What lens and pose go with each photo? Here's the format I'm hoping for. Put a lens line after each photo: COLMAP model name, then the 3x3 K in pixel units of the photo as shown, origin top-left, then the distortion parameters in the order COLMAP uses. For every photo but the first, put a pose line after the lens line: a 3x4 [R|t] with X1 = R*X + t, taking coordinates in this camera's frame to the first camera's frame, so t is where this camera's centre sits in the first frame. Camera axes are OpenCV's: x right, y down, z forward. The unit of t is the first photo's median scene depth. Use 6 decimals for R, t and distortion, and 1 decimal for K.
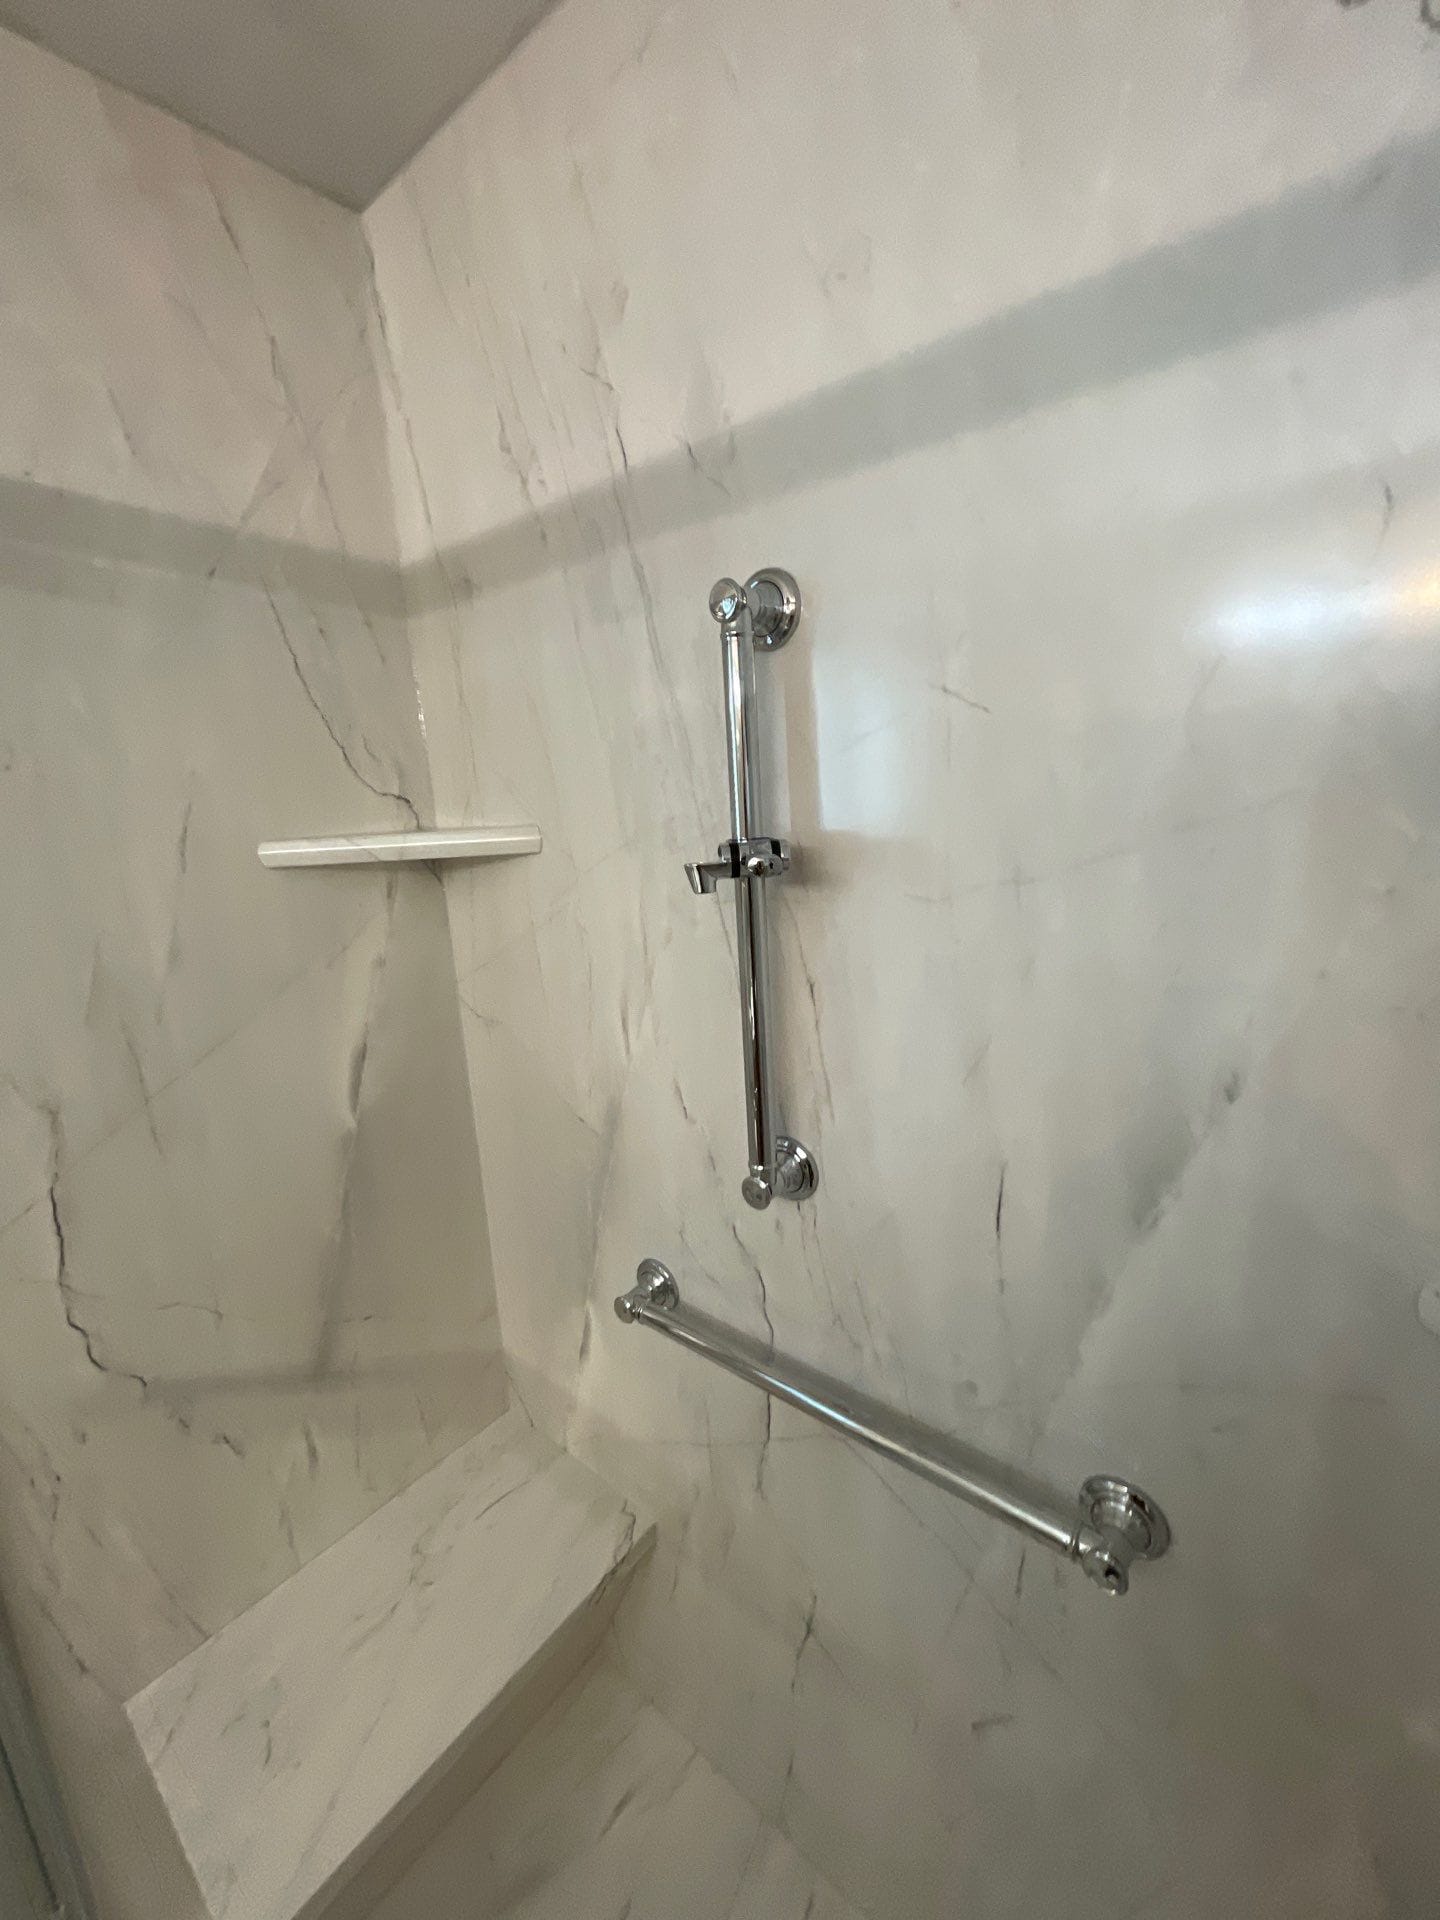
lens RADIAL K [[772.7, 0, 730.6], [0, 772.7, 956.3], [0, 0, 1]] dist [-0.003103, -0.000416]
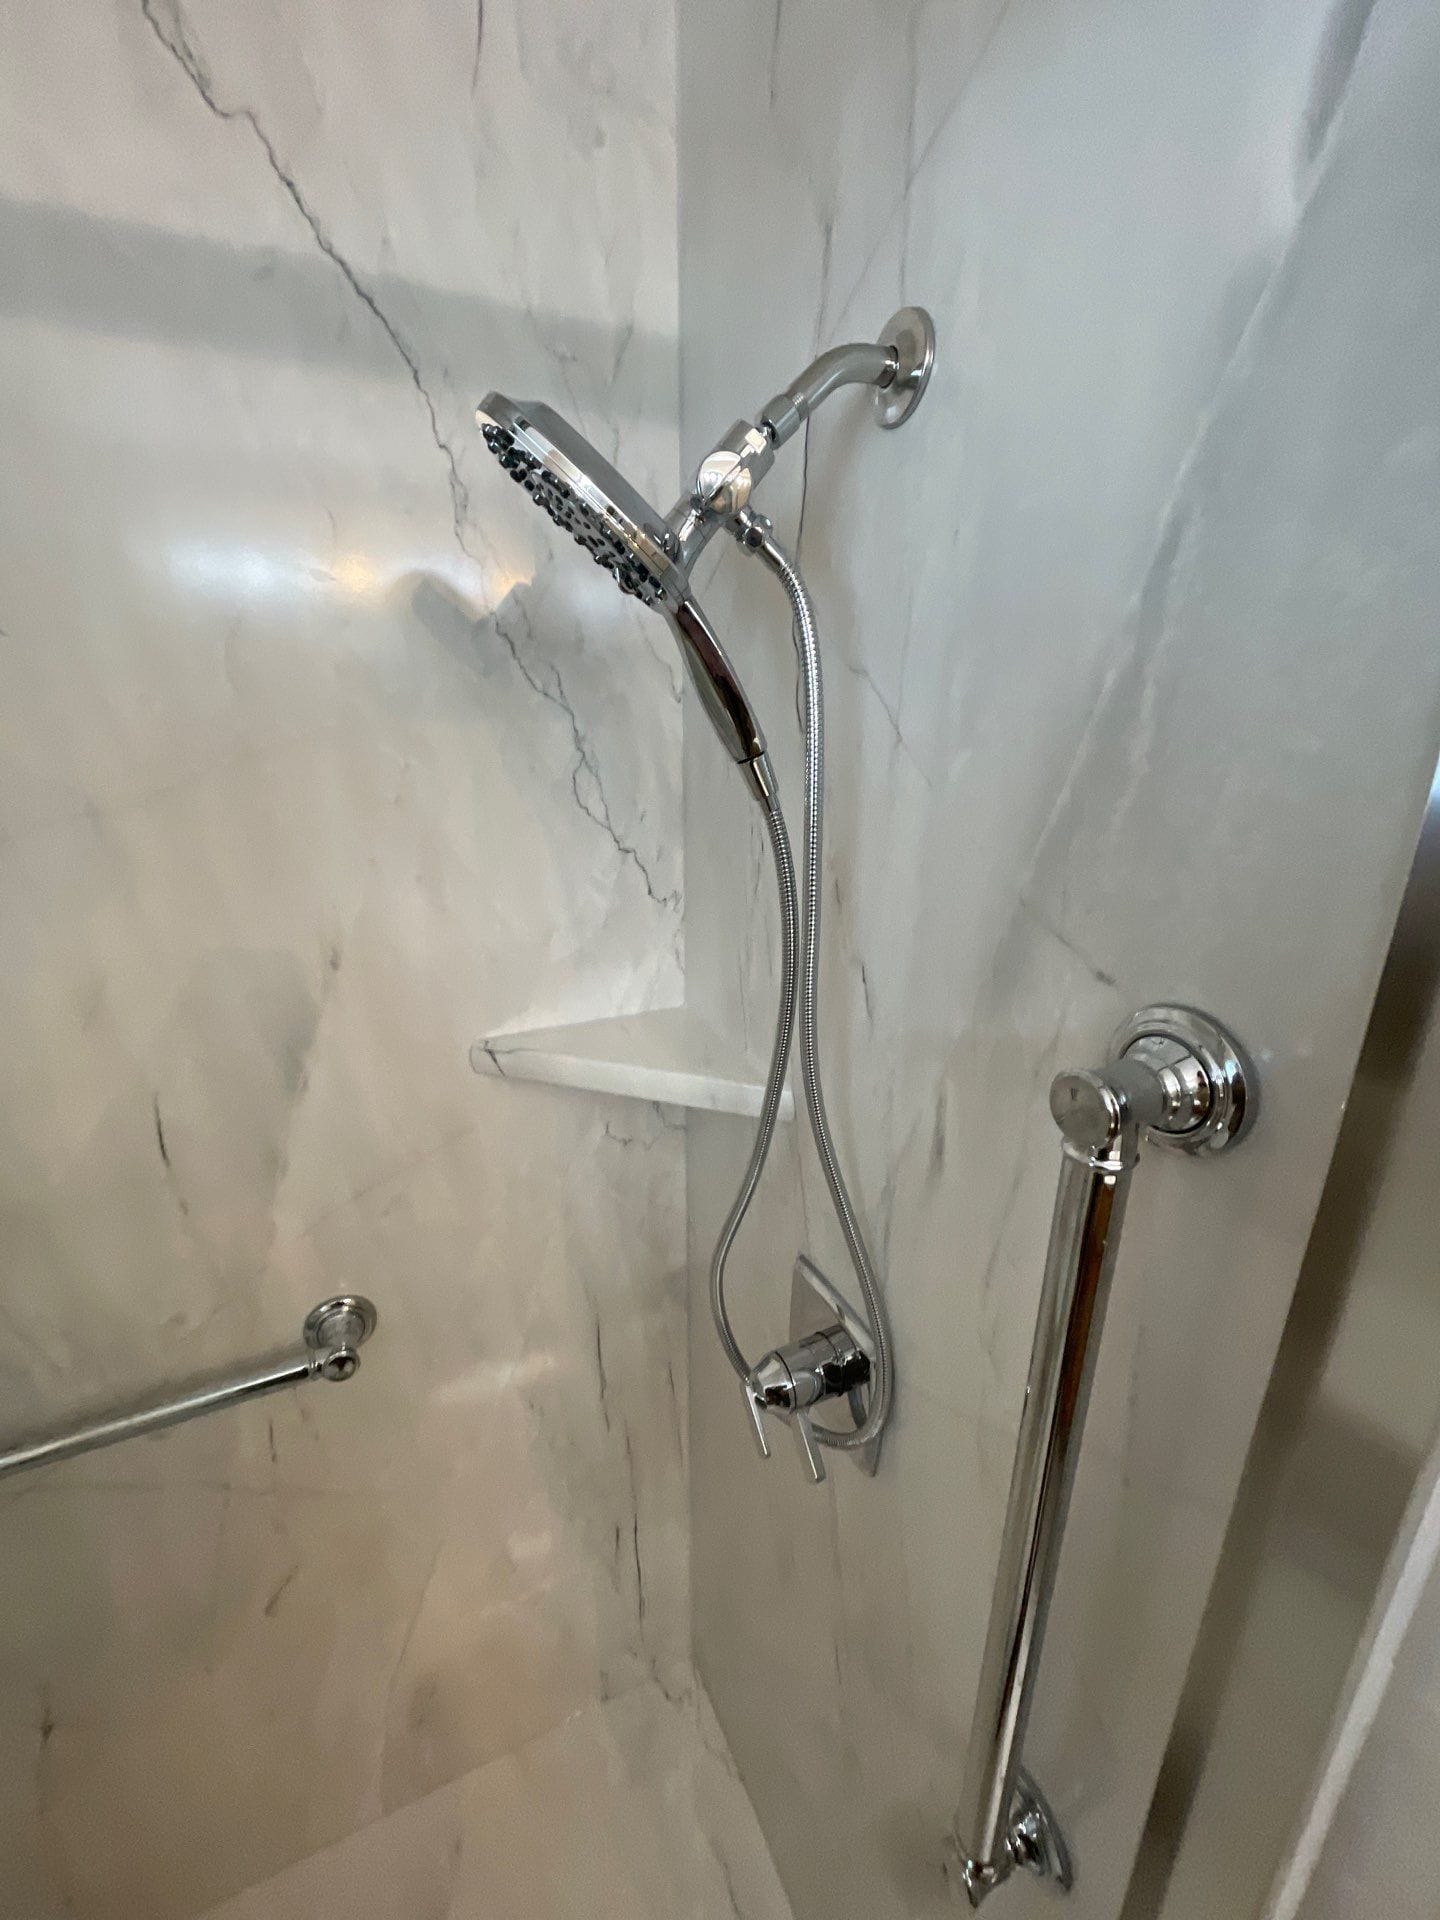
lens RADIAL K [[772.7, 0, 727.3], [0, 772.7, 968.3], [0, 0, 1]] dist [-0.003103, -0.000416]
pose [[0.423205, -0.228793, 0.876670, -0.161719], [0.166428, 0.970758, 0.173006, 0.048781], [-0.890617, 0.072686, 0.448907, -0.135684]]
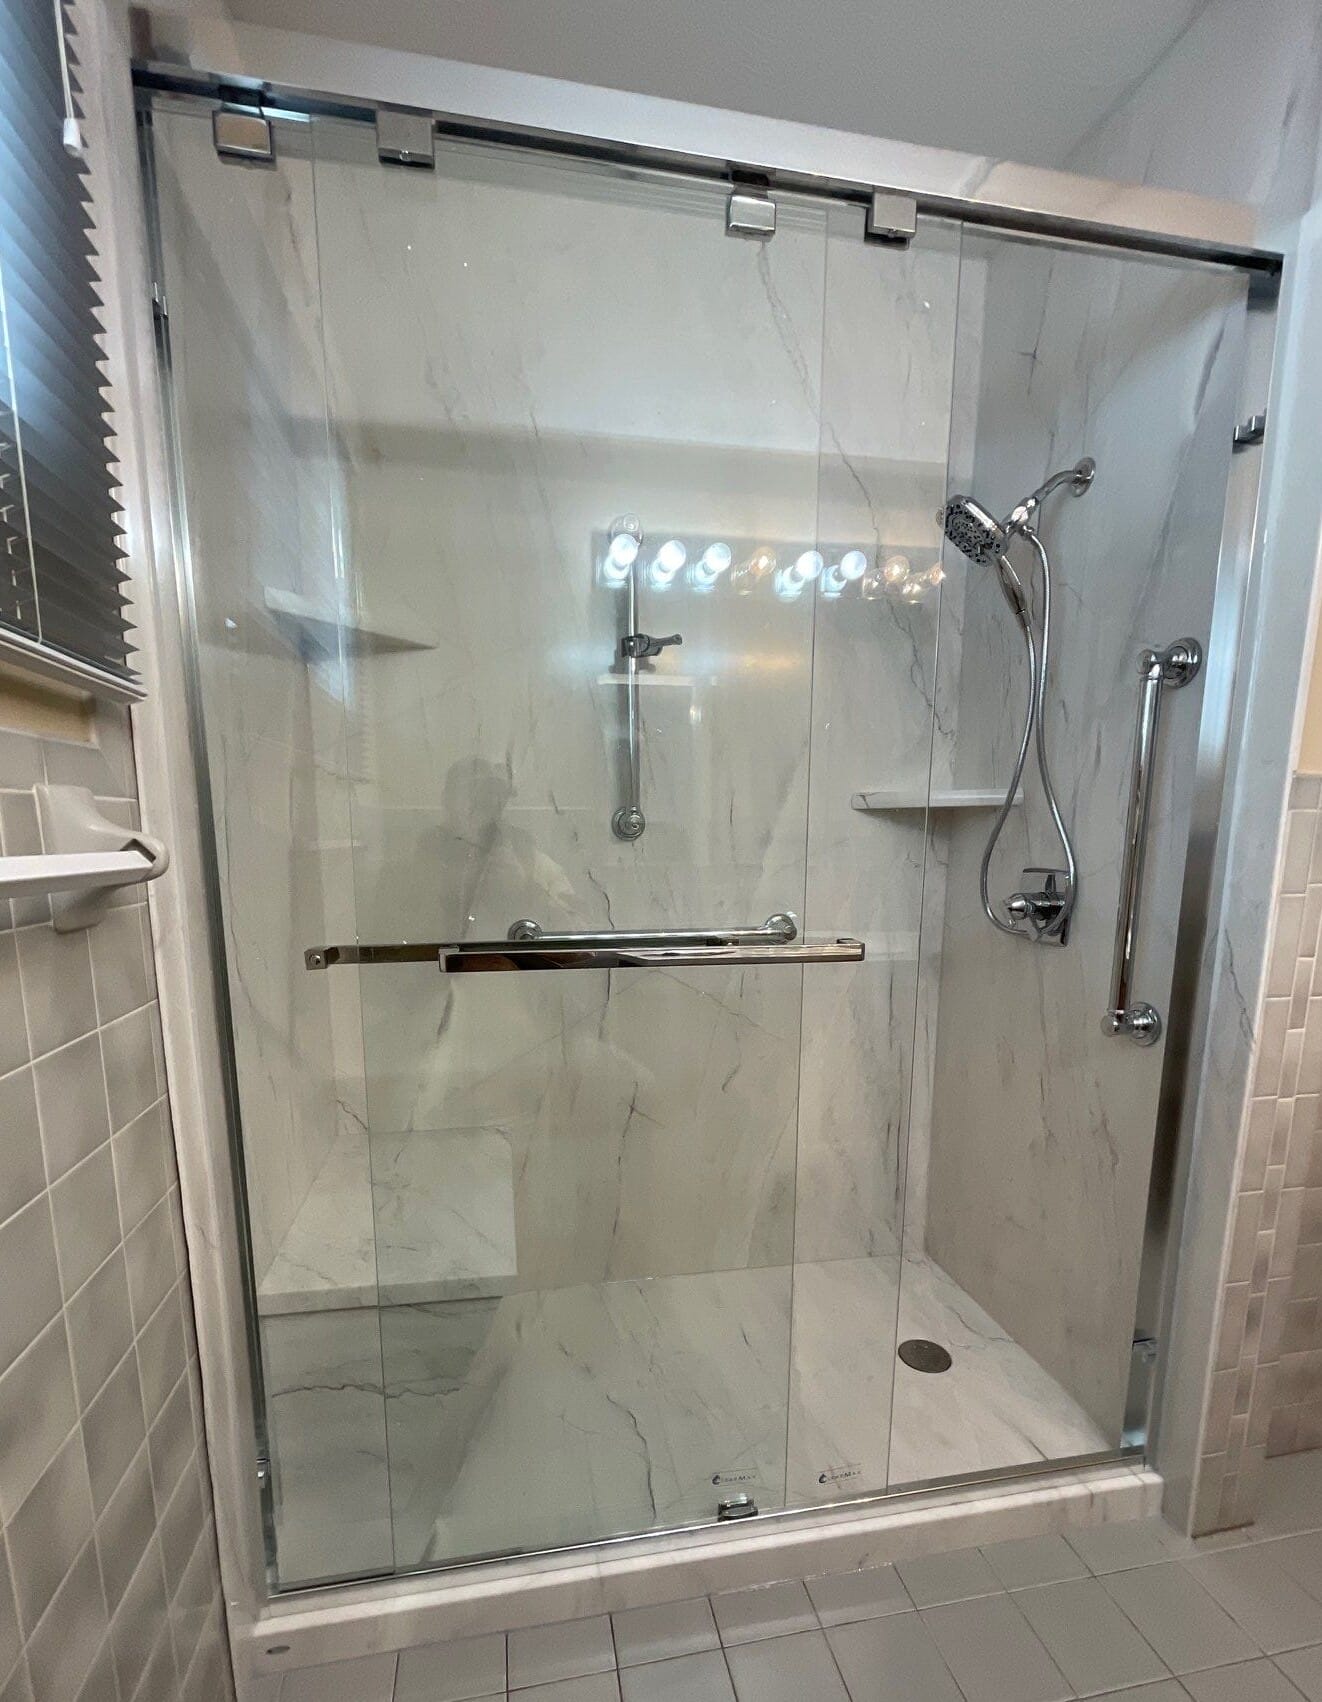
lens RADIAL K [[765.2, 0, 666.8], [0, 765.2, 960.7], [0, 0, 1]] dist [-0.005013, -0.000594]
pose [[0.634258, -0.085105, 0.768423, -1.471990], [0.134327, 0.990936, -0.001125, 0.675740], [-0.761363, 0.103933, 0.639941, -0.292565]]
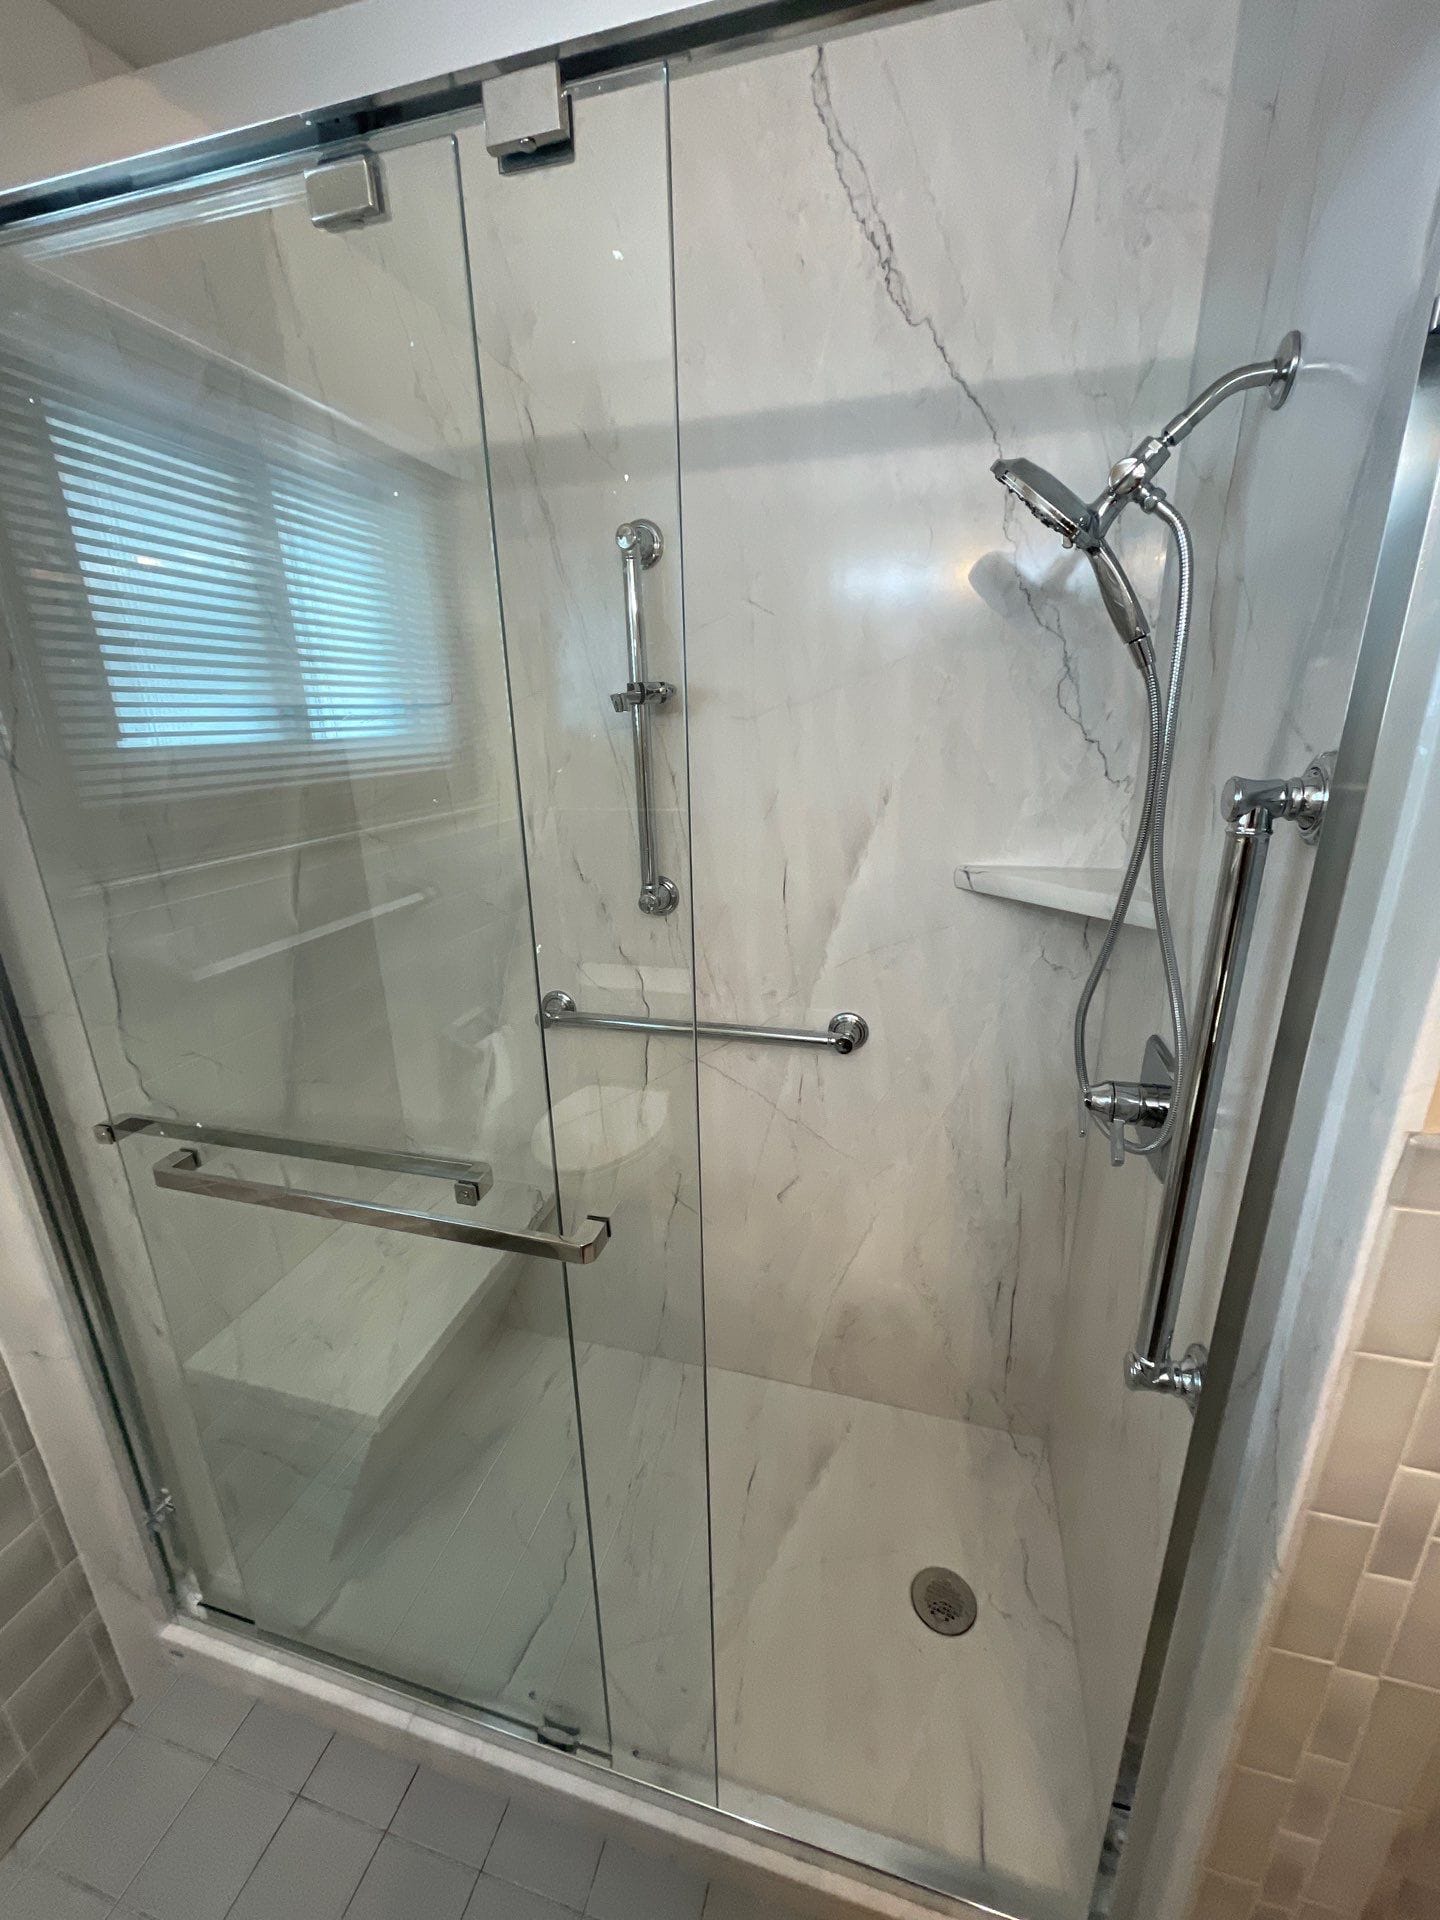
lens RADIAL K [[772.7, 0, 732.0], [0, 772.7, 961.1], [0, 0, 1]] dist [-0.003103, -0.000416]
pose [[0.910706, -0.095807, 0.401792, -0.494379], [0.062842, 0.993542, 0.094471, 0.285489], [-0.408248, -0.060785, 0.910845, -0.622645]]
